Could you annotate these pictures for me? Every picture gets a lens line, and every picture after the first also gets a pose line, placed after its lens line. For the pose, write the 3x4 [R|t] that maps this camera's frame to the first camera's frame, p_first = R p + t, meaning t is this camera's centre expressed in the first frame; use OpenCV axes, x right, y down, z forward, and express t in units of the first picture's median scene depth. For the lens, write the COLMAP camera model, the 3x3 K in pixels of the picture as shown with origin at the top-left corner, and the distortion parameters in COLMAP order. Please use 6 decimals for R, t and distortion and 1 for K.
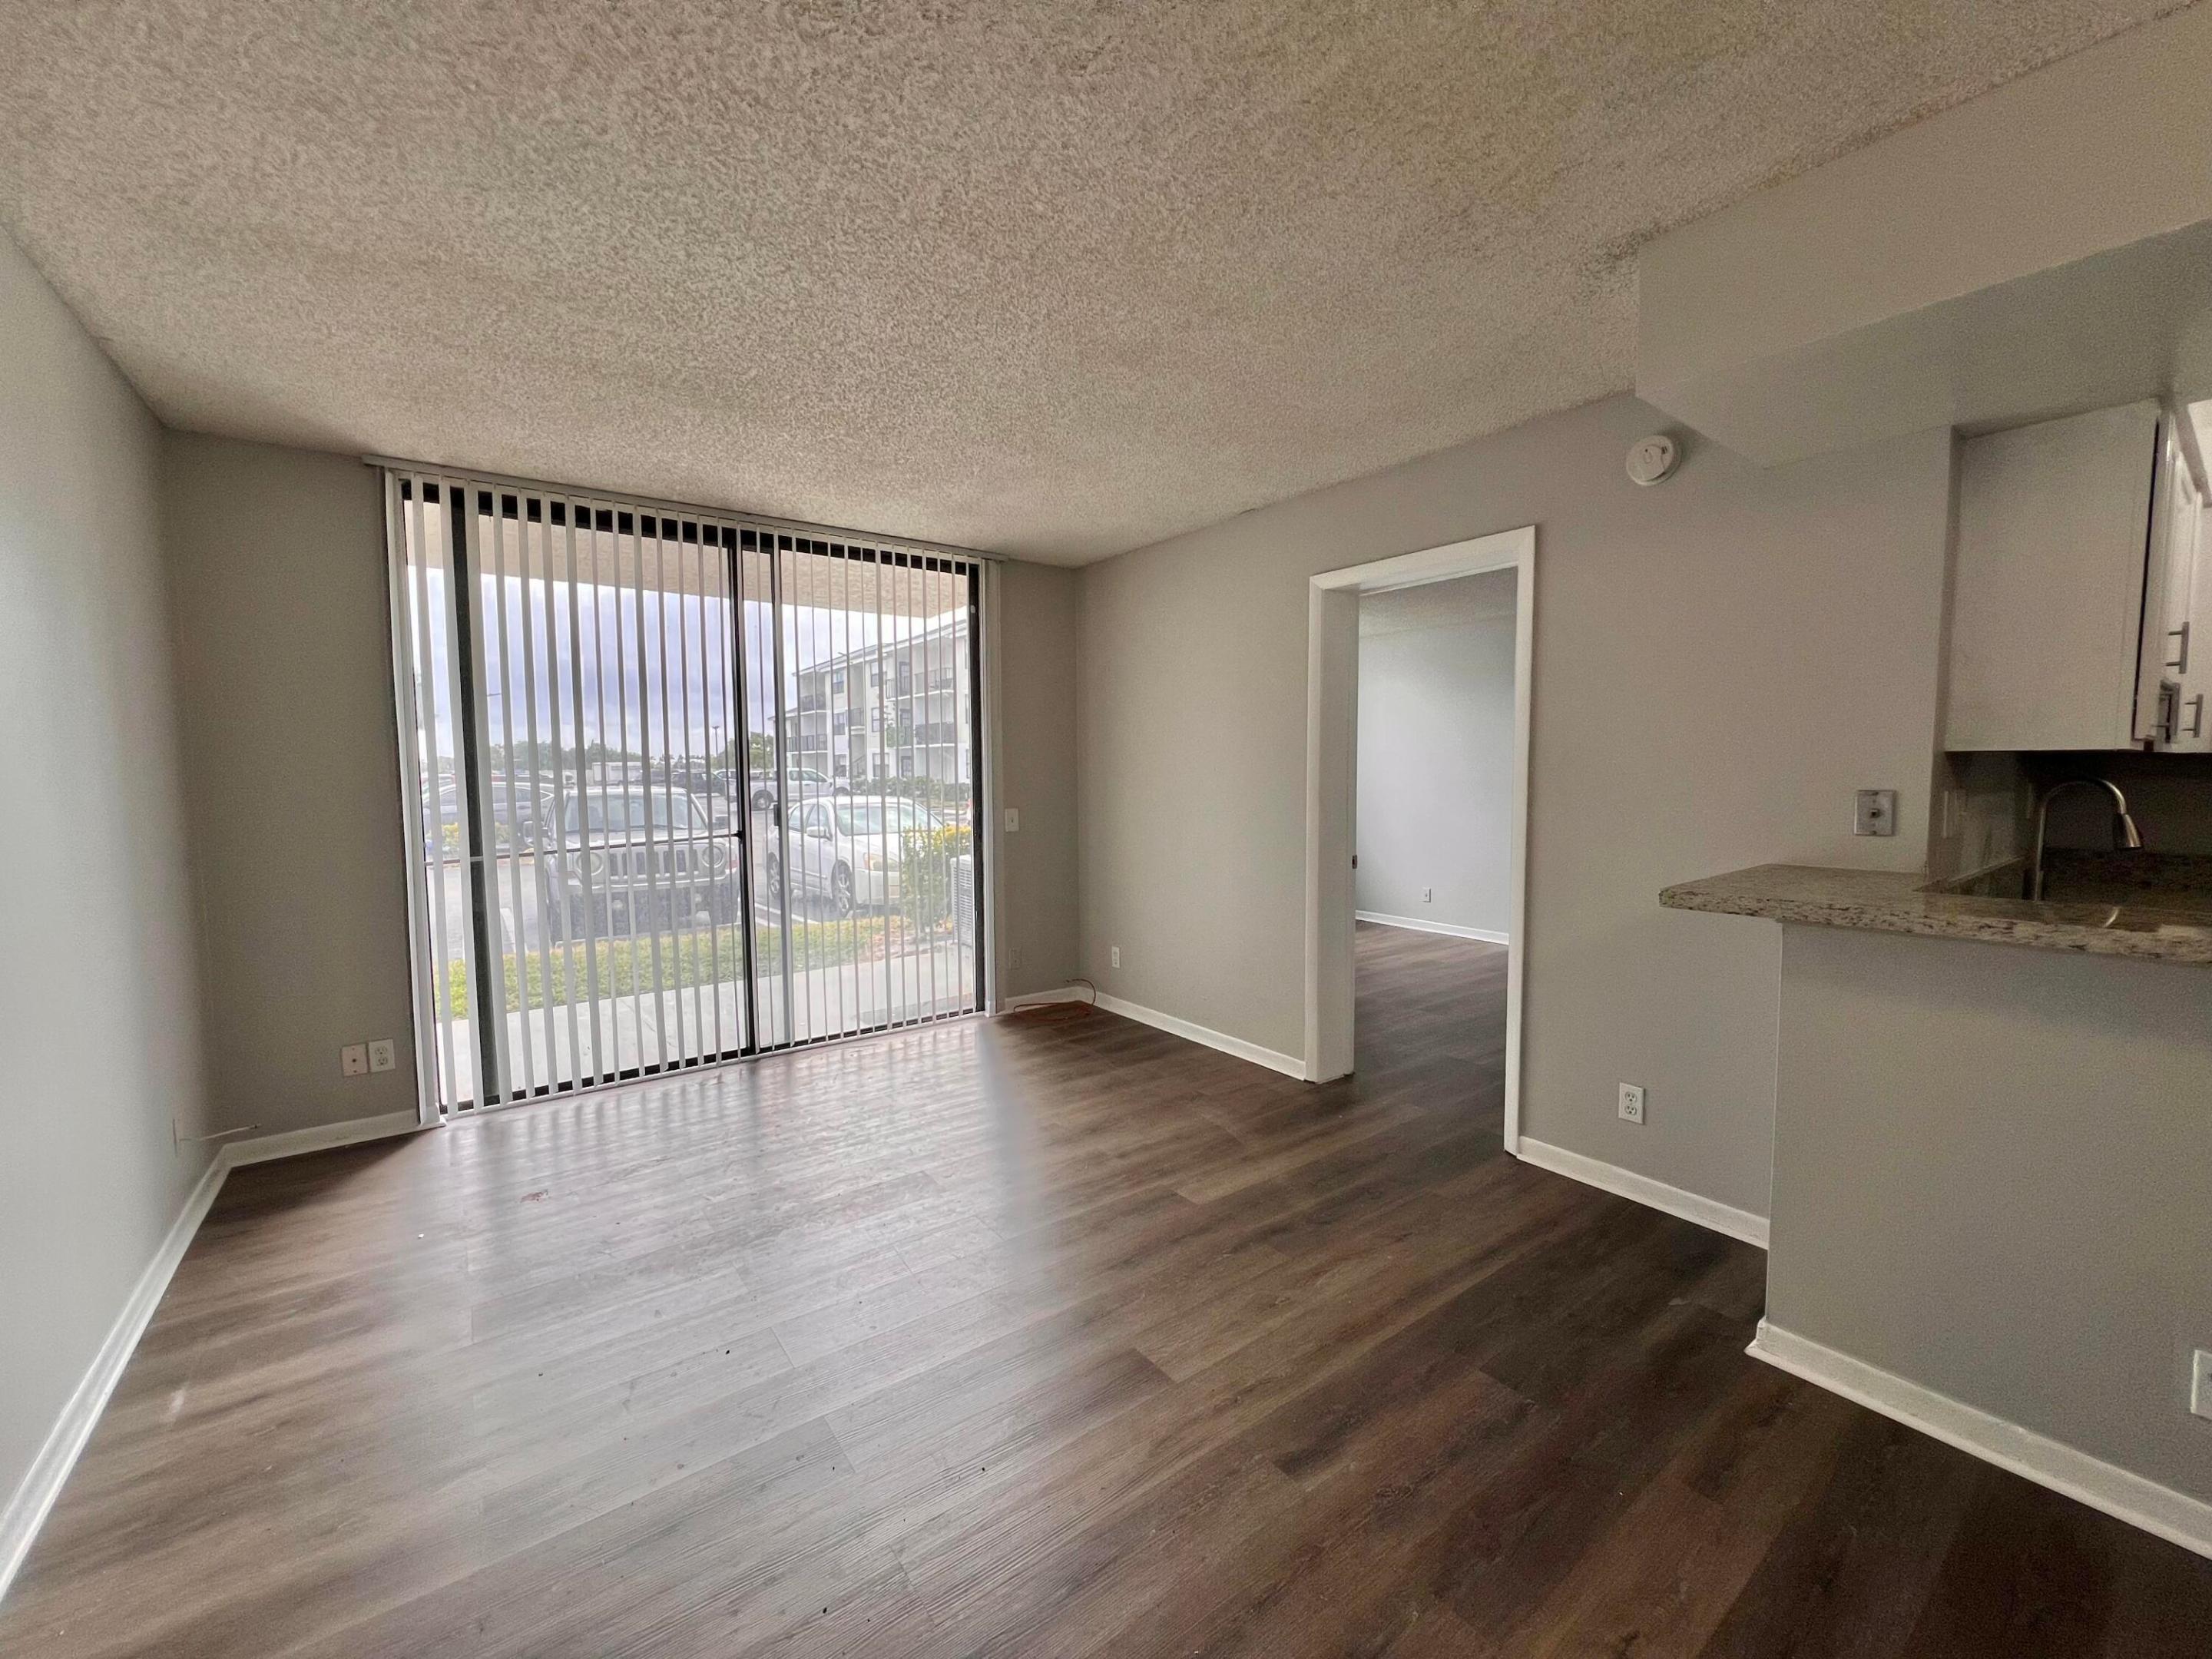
lens RADIAL K [[888.0, 0, 1106.0], [0, 888.0, 829.5], [0, 0, 1]] dist [0.000436, 0.000418]
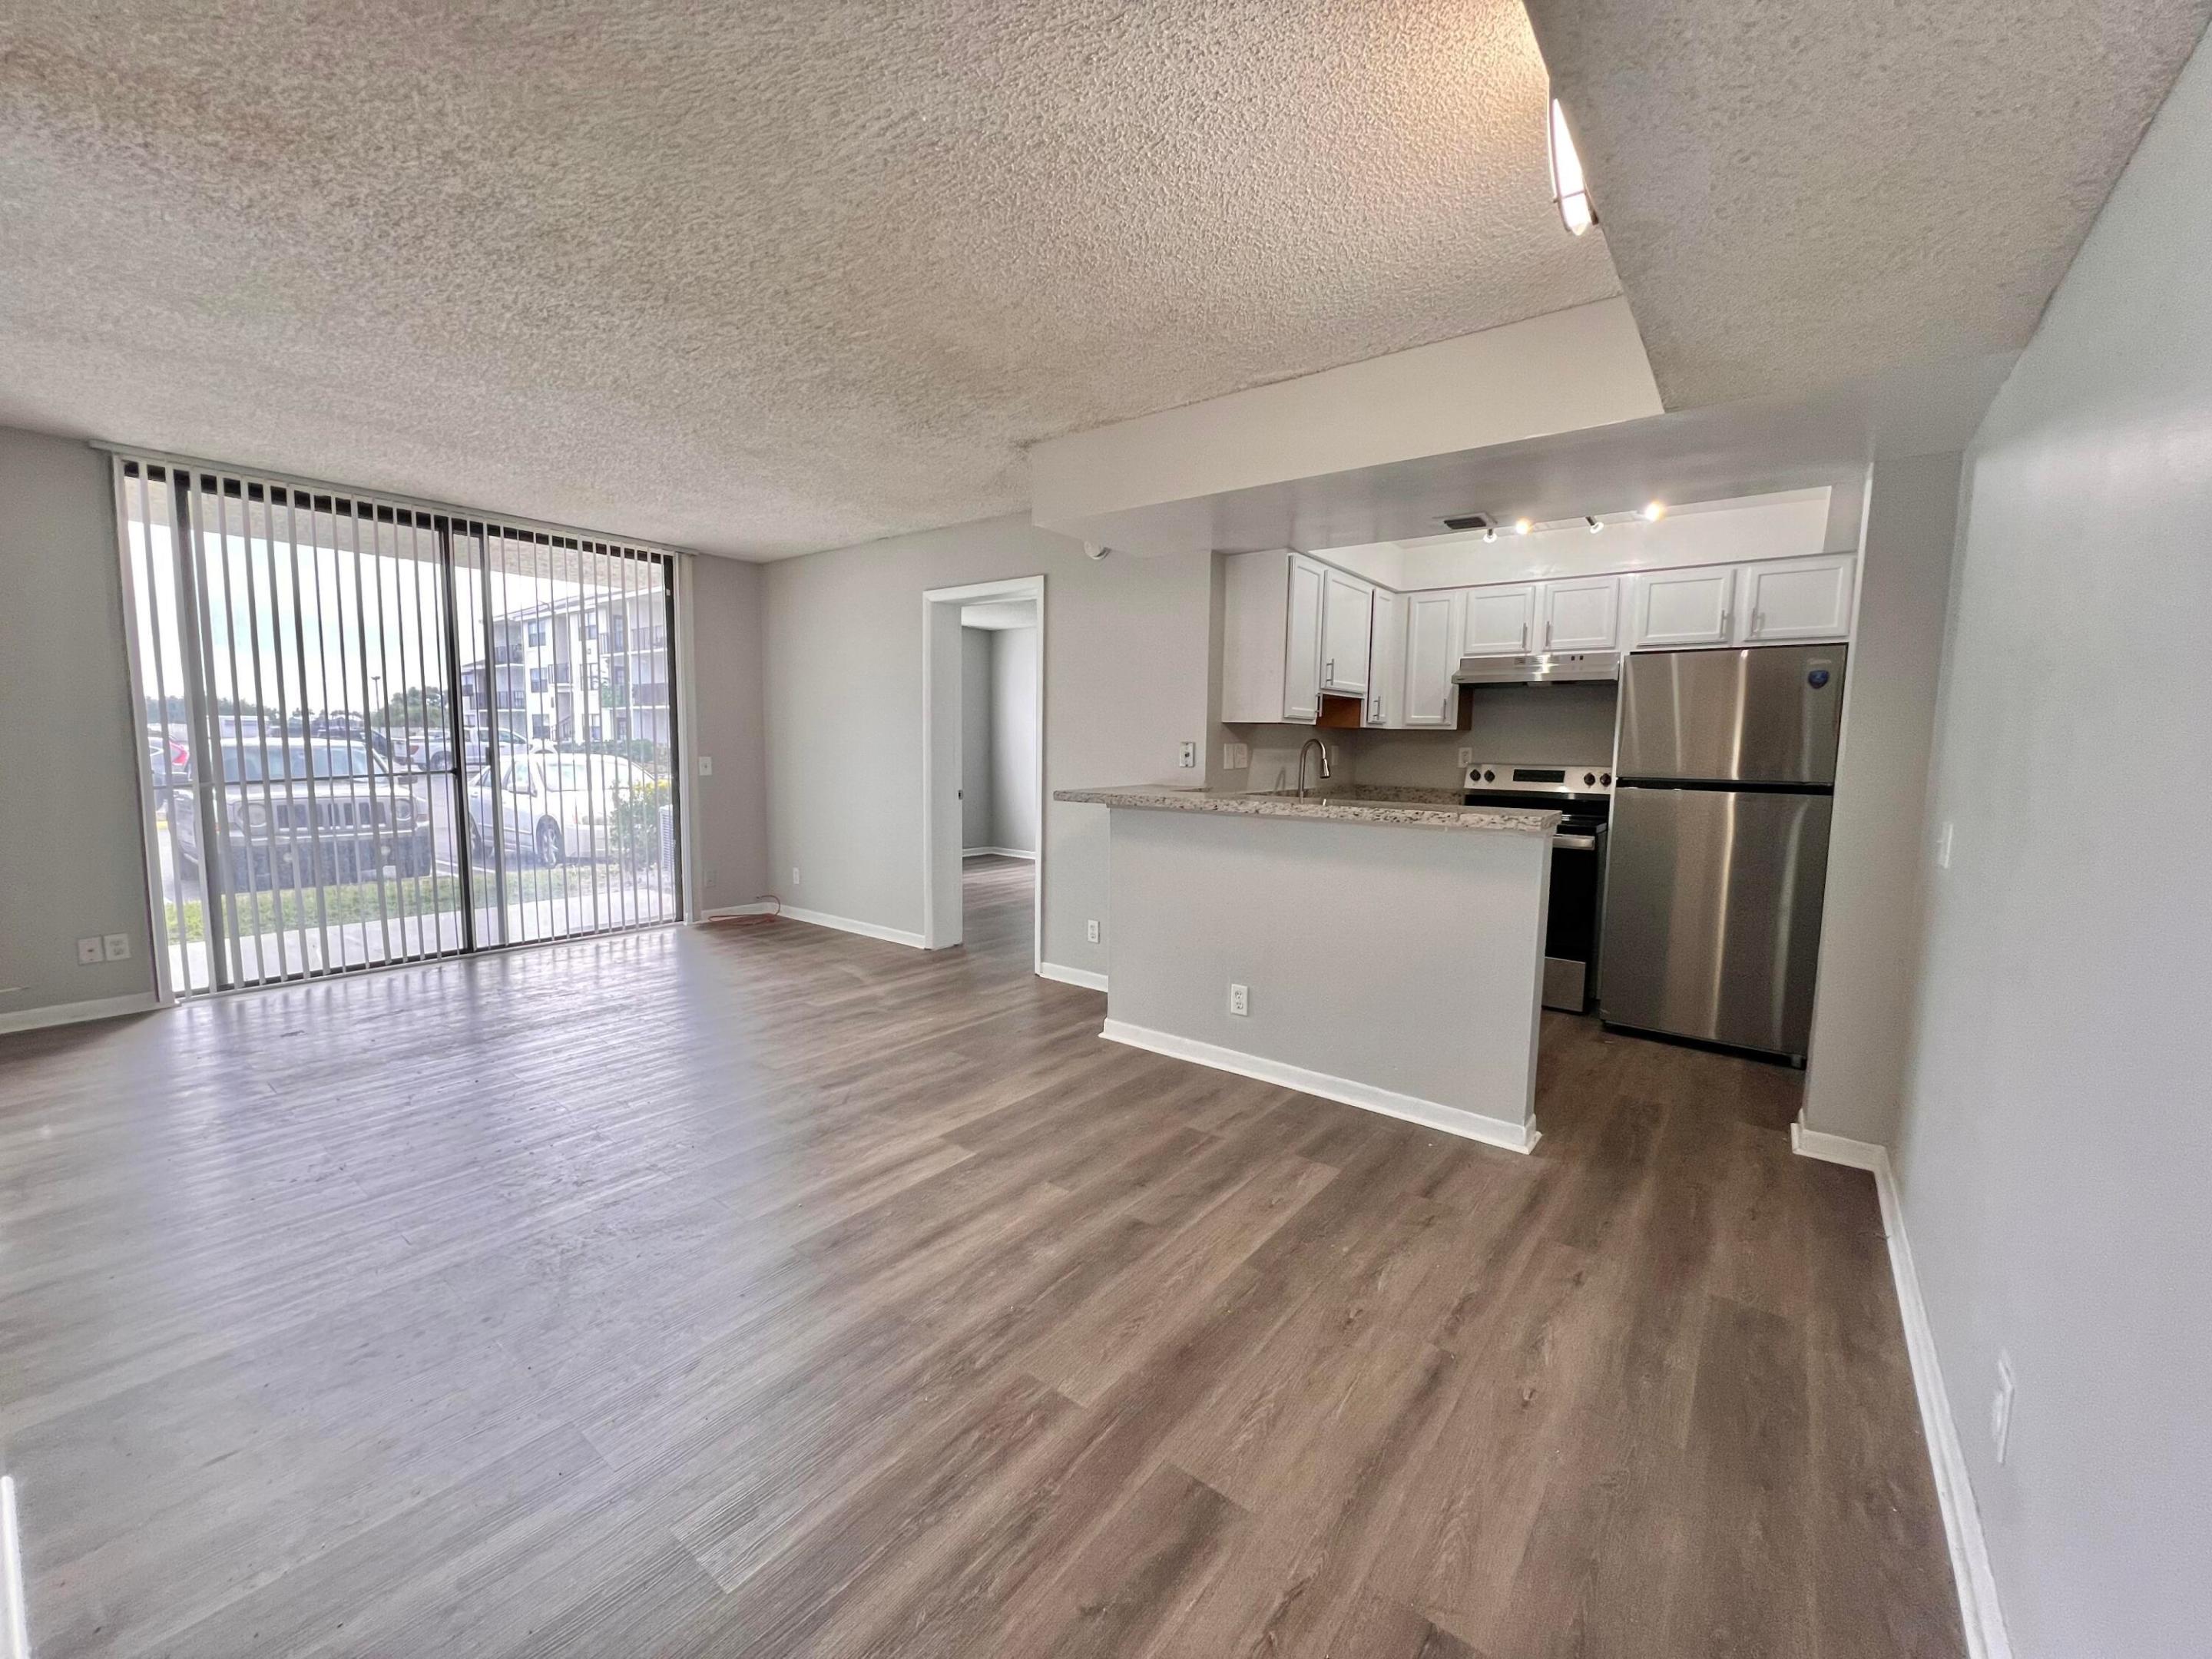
lens RADIAL K [[886.2, 0, 1110.7], [0, 886.2, 831.5], [0, 0, 1]] dist [-0.005305, 0.000480]
pose [[0.961098, -0.005140, 0.276158, 0.156107], [-0.004054, 0.999457, 0.032711, 0.062793], [-0.276176, -0.032559, 0.960555, -0.557322]]
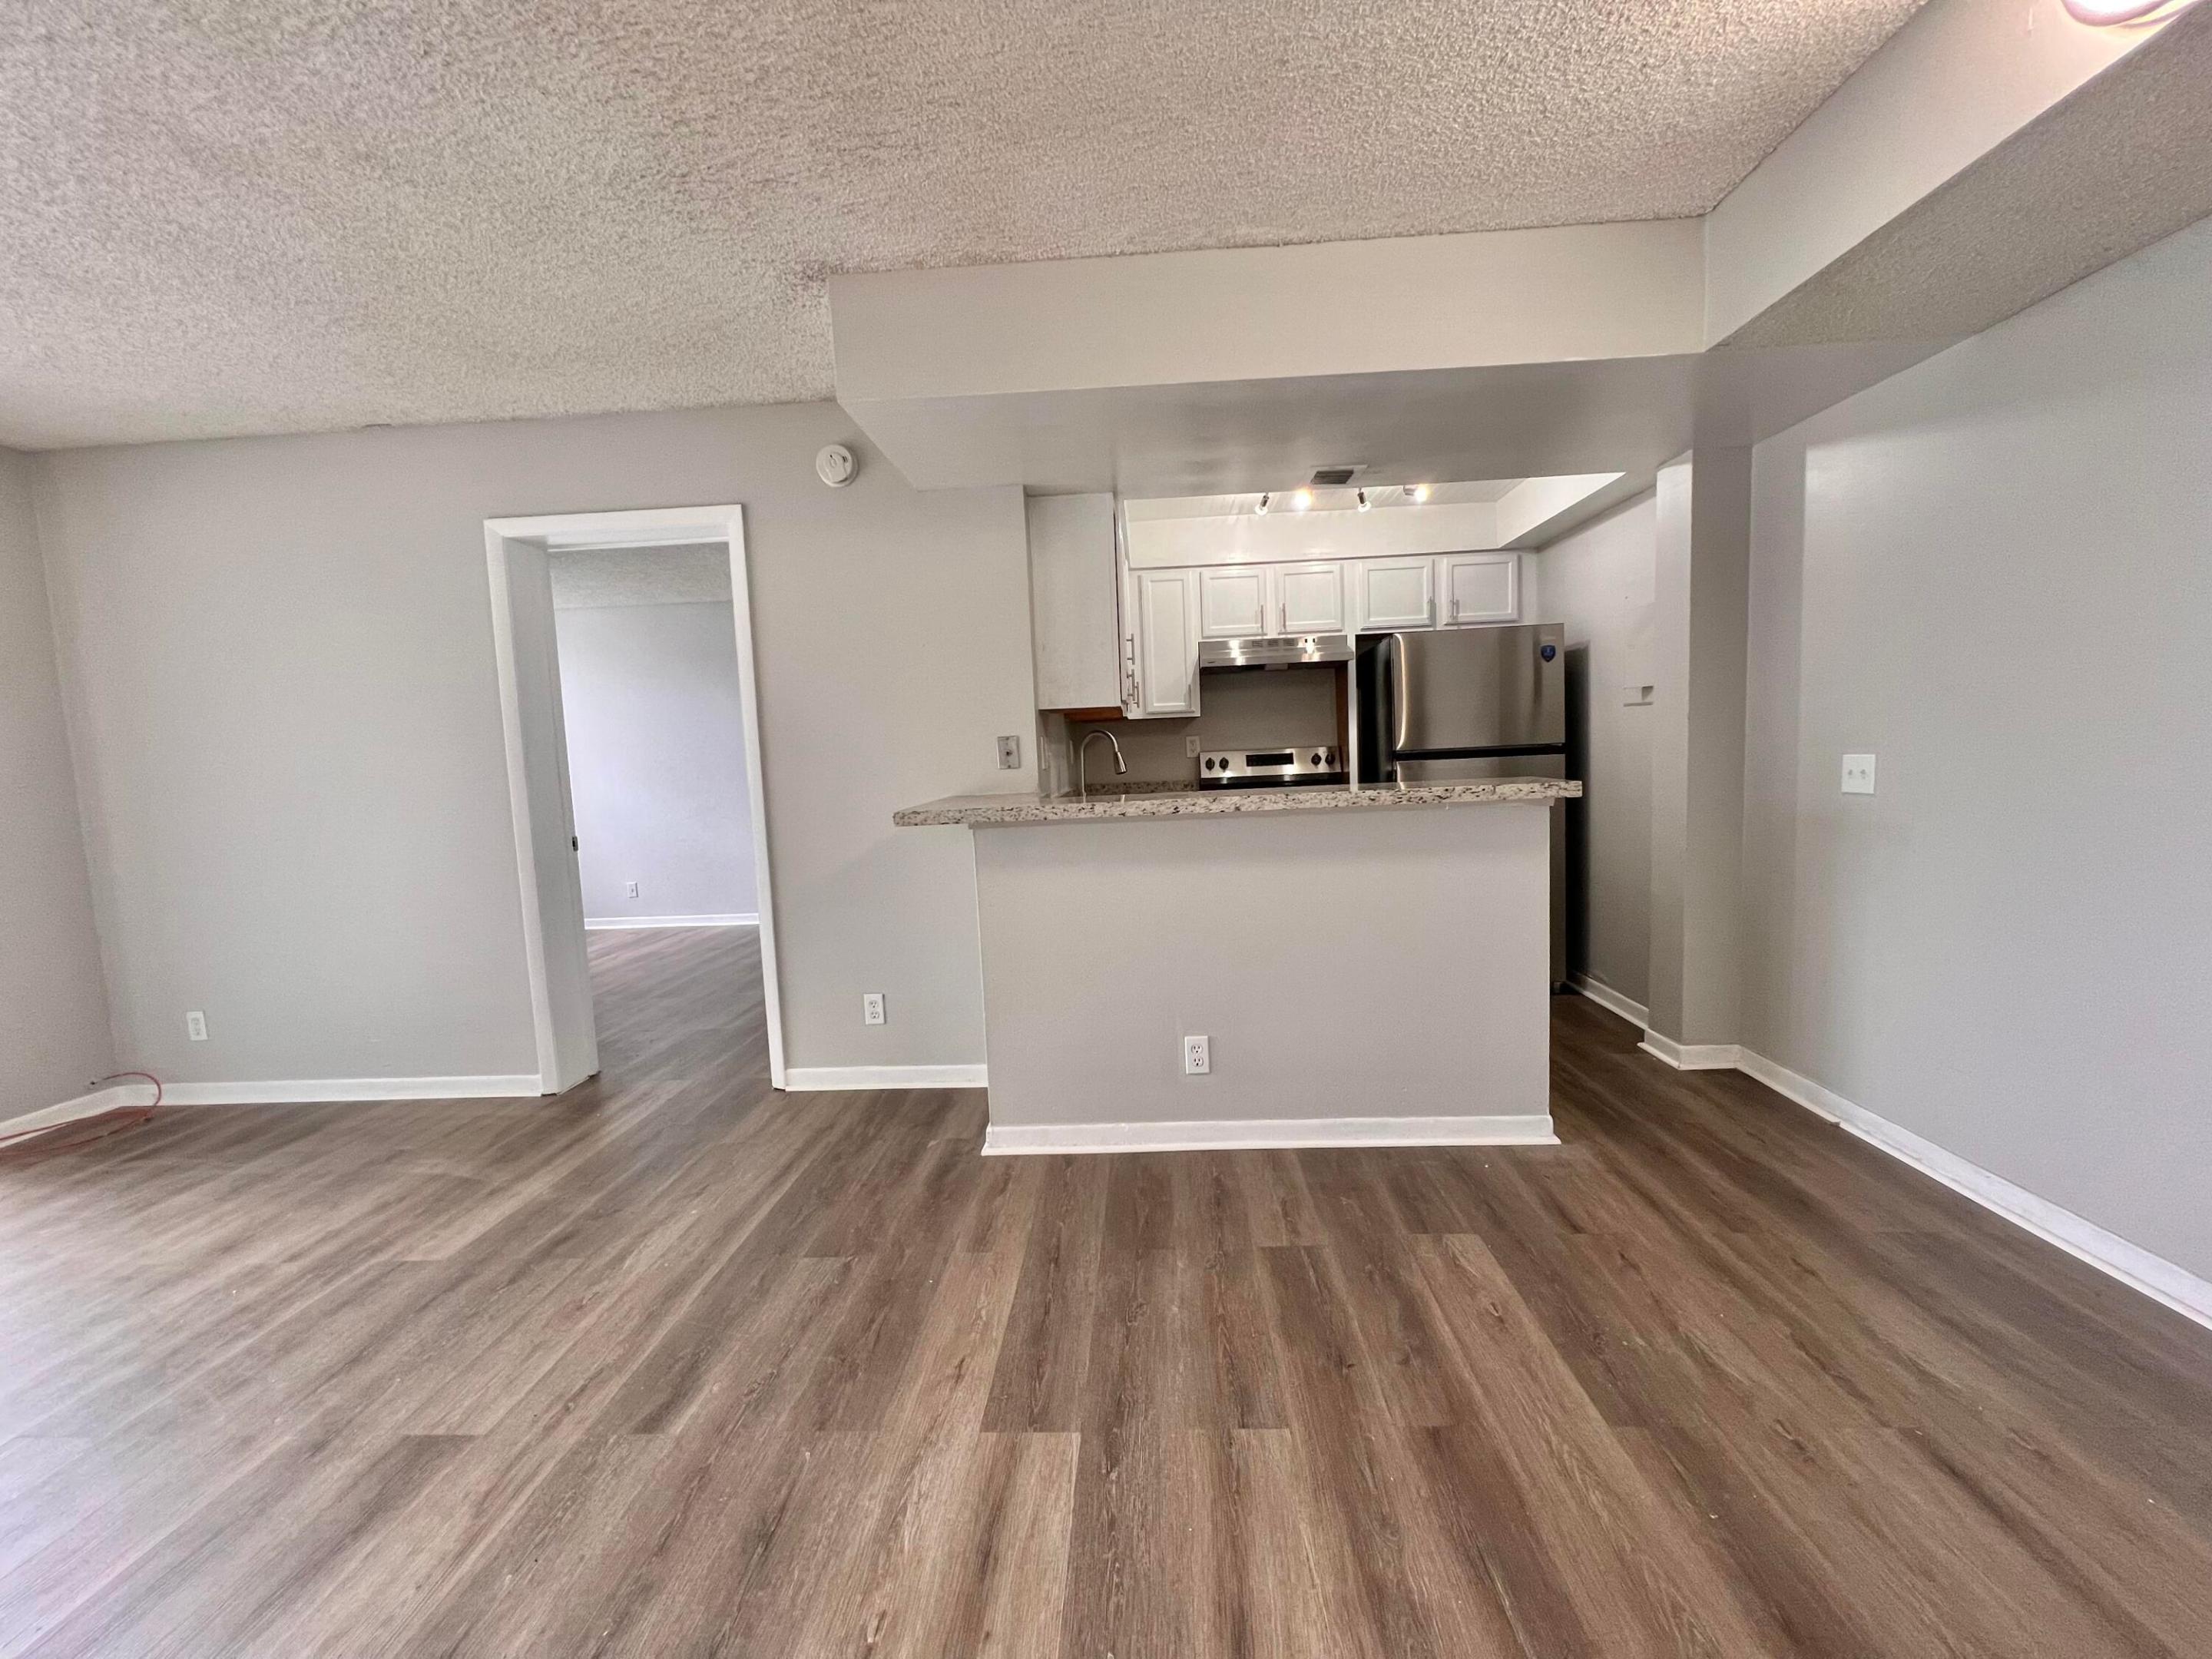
lens RADIAL K [[886.1, 0, 1117.2], [0, 886.1, 829.7], [0, 0, 1]] dist [-0.001072, -0.000477]
pose [[0.631490, -0.089287, 0.770226, -0.090017], [0.092060, 0.994955, 0.039860, 0.048280], [-0.769899, 0.045736, 0.636524, -0.016241]]
